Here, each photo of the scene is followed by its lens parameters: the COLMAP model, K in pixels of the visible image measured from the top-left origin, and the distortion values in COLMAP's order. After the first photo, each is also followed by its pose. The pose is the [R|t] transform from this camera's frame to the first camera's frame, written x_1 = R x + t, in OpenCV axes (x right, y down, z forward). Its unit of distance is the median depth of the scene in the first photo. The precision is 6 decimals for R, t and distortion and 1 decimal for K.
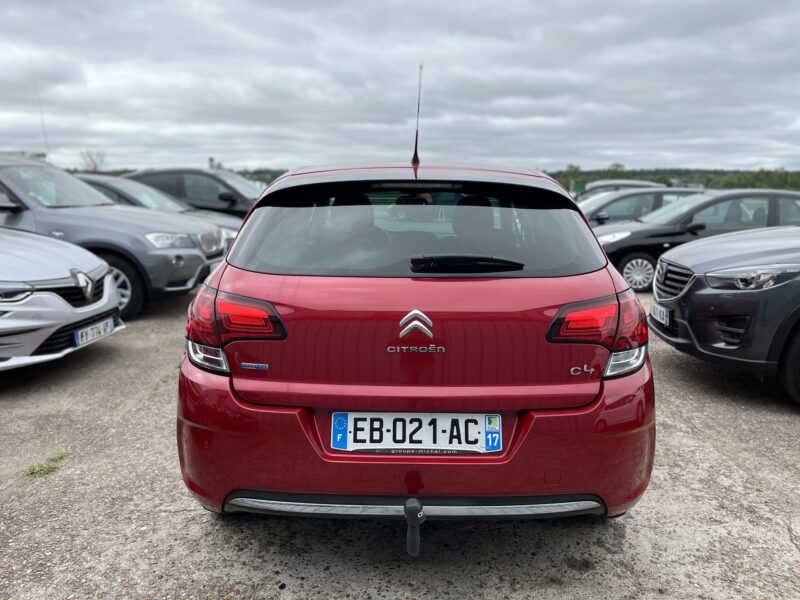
lens RADIAL K [[610.0, 0, 421.9], [0, 610.0, 299.5], [0, 0, 1]] dist [0.047291, -0.065544]
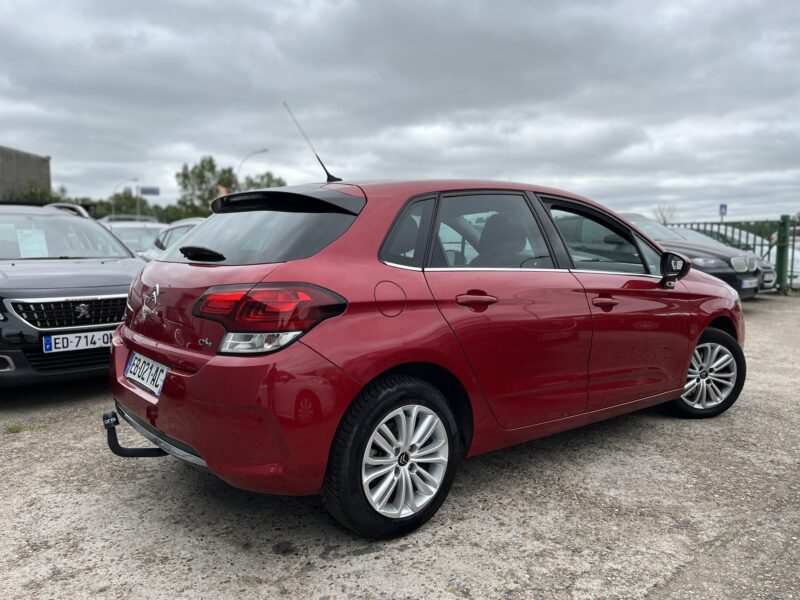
lens RADIAL K [[610.0, 0, 400.0], [0, 610.0, 299.0], [0, 0, 1]] dist [0.047291, -0.065544]
pose [[0.645200, 0.063355, -0.761382, 1.080603], [-0.127472, 0.991514, -0.025517, 0.011576], [0.753304, 0.113518, 0.647801, 0.398158]]
